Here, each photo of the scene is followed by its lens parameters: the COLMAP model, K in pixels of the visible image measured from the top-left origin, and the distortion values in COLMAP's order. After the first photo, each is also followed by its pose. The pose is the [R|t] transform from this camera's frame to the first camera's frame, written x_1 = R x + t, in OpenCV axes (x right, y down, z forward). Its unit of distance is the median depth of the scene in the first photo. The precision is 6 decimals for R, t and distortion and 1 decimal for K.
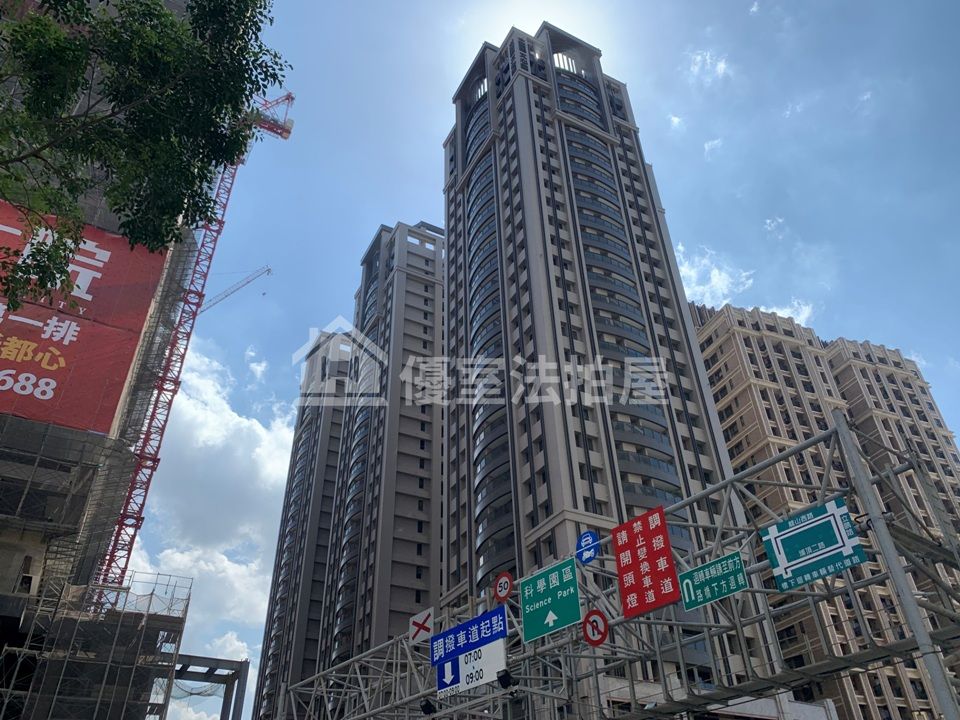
lens RADIAL K [[735.2, 0, 481.6], [0, 735.2, 330.6], [0, 0, 1]] dist [0.034743, -0.022122]
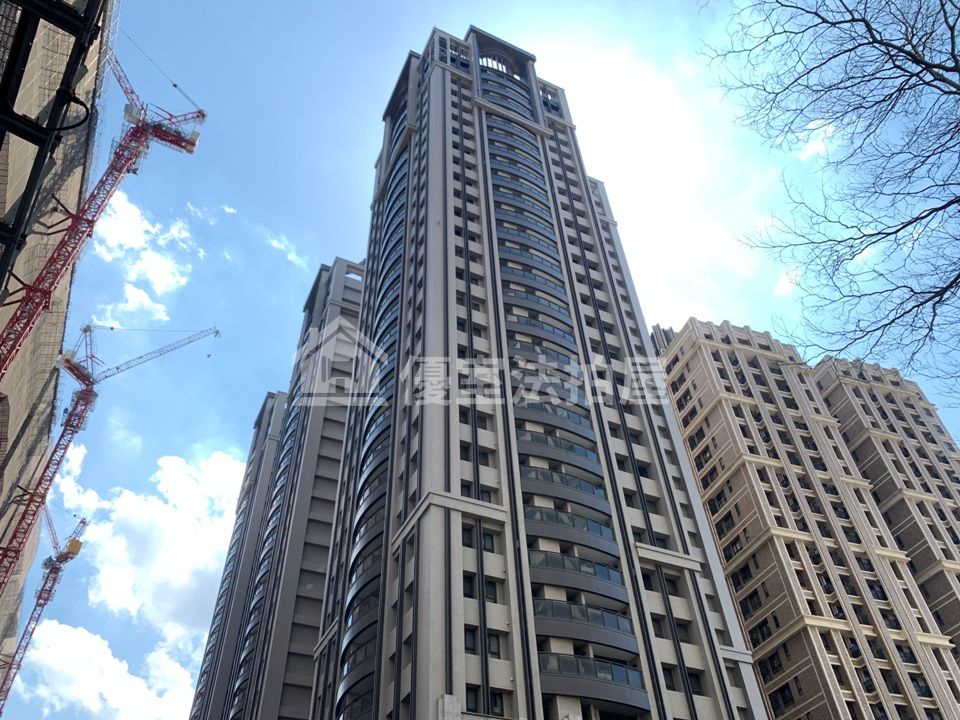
lens RADIAL K [[734.1, 0, 485.1], [0, 734.1, 332.6], [0, 0, 1]] dist [0.021551, -0.008264]
pose [[0.999092, -0.040202, -0.014071, 0.187174], [0.037721, 0.988551, -0.146095, 0.196338], [0.019783, 0.145431, 0.989171, 0.243353]]
